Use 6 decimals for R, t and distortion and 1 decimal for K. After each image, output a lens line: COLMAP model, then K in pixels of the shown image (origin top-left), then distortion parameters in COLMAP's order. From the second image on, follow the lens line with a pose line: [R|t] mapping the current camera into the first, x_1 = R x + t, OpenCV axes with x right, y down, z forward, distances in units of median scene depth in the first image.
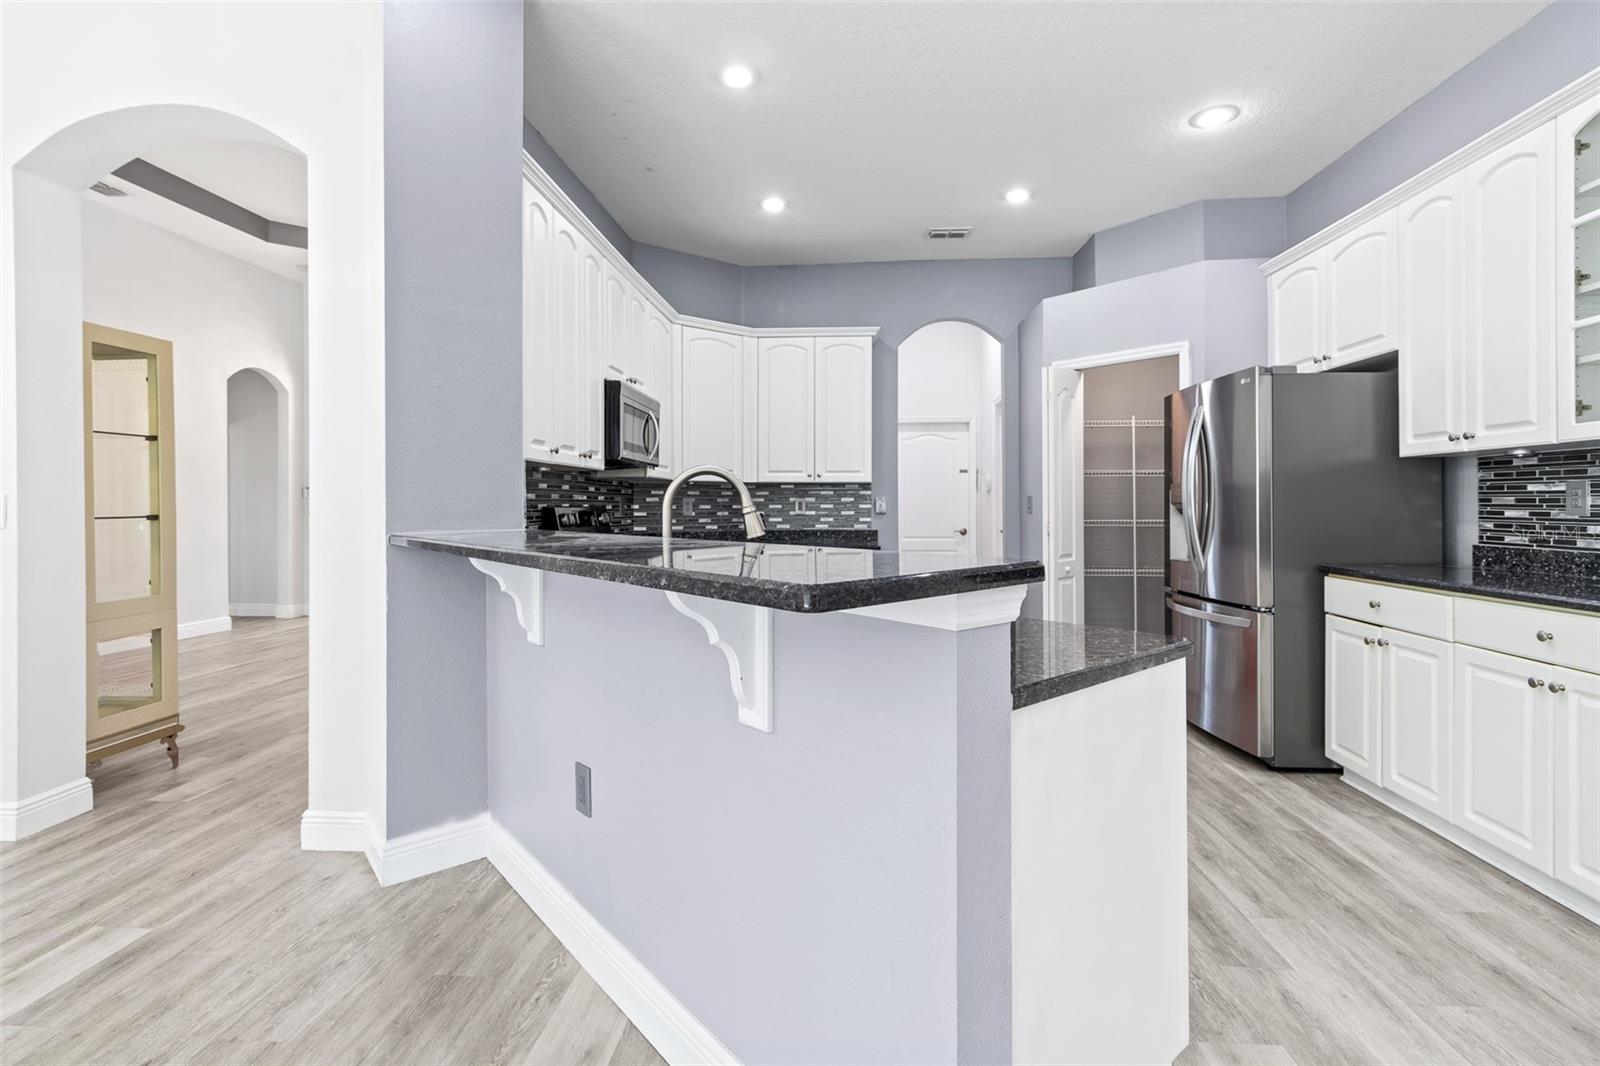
lens RADIAL K [[743.6, 0, 797.8], [0, 743.6, 503.6], [0, 0, 1]] dist [0.000029, -0.000177]
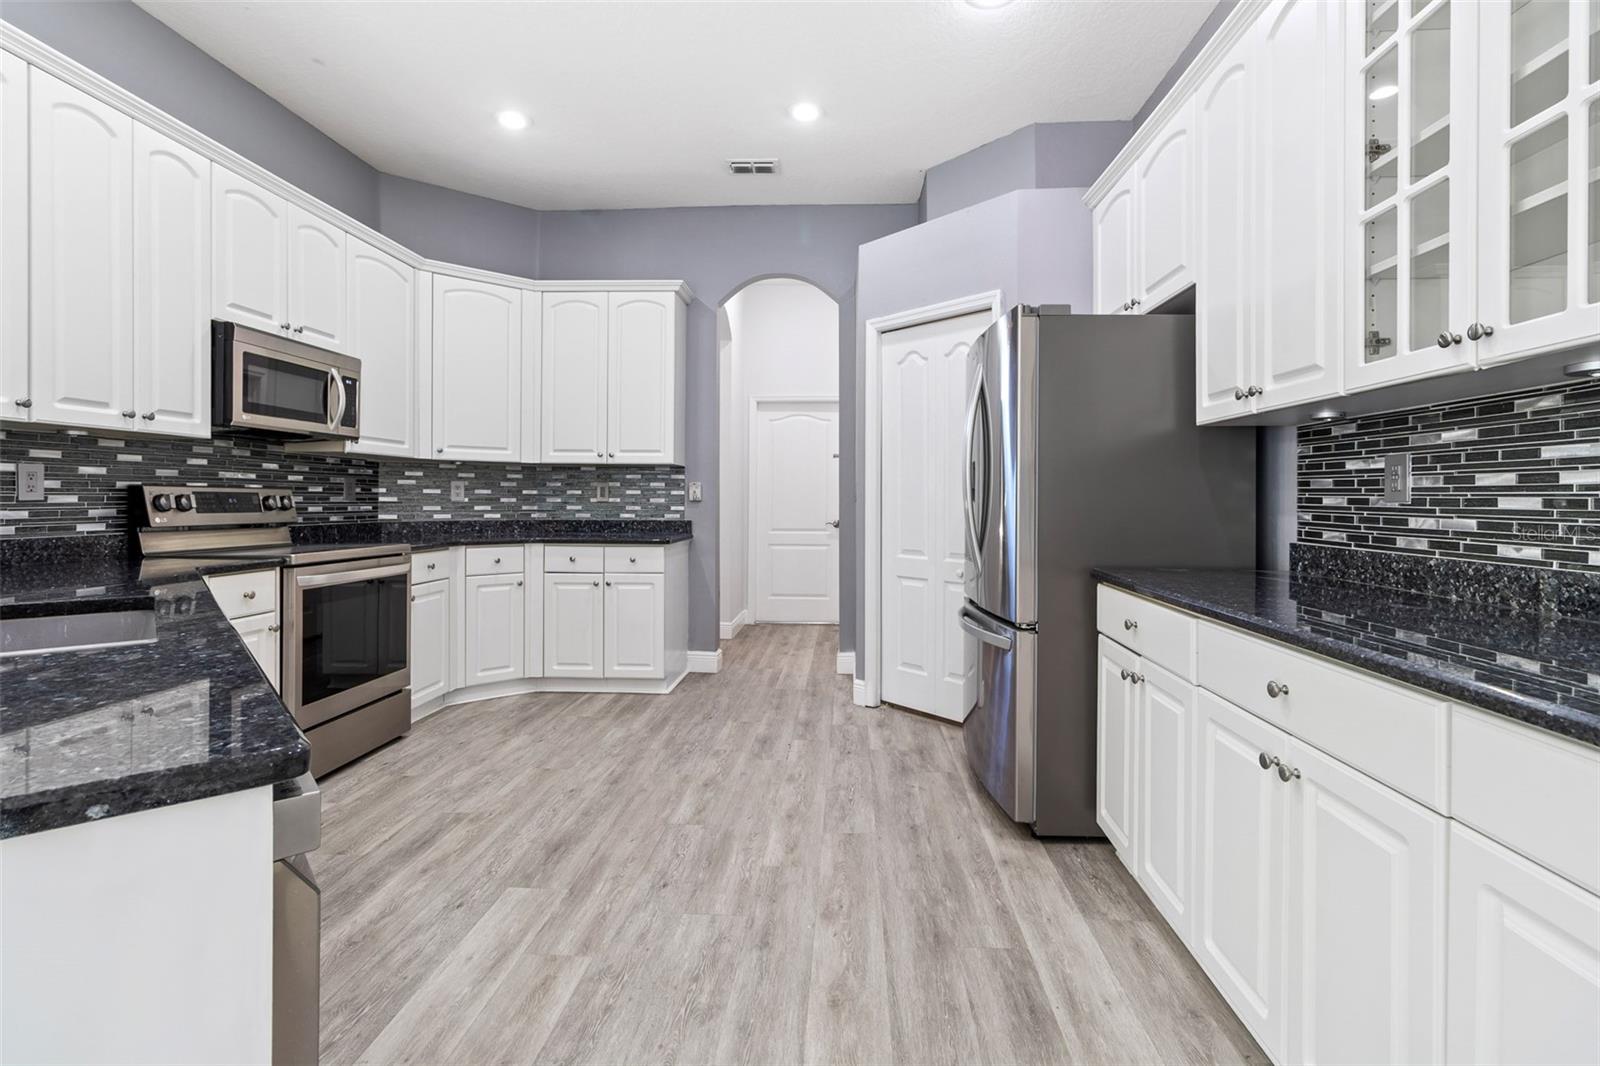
lens RADIAL K [[746.1, 0, 803.9], [0, 746.1, 498.2], [0, 0, 1]] dist [0.000942, 0.000020]
pose [[0.999745, 0.007799, 0.021212, 0.404994], [-0.007853, 0.999966, 0.002474, 0.012292], [-0.021192, -0.002640, 0.999772, 0.259372]]
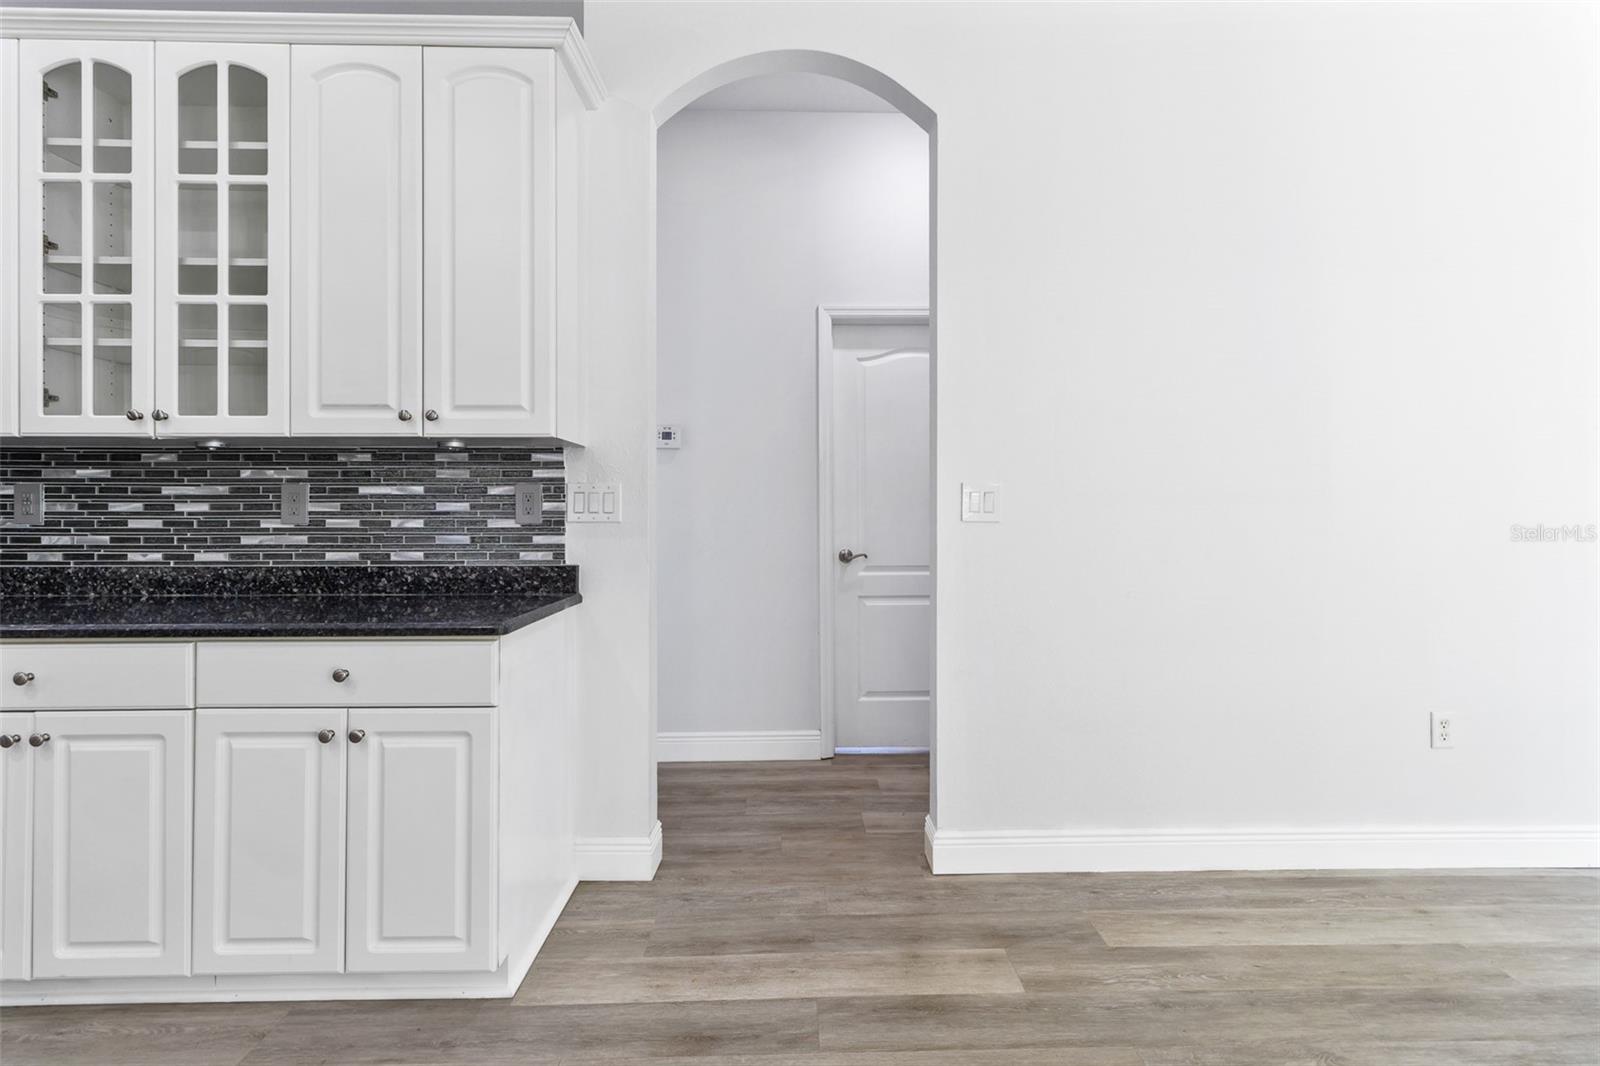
lens RADIAL K [[814.8, 0, 829.3], [0, 814.8, 513.8], [0, 0, 1]] dist [0.000167, -0.000150]
pose [[-0.110014, -0.001970, 0.993928, 0.019412], [-0.002533, 0.999995, 0.001701, 0.000186], [-0.993927, -0.002330, -0.110019, 0.167405]]
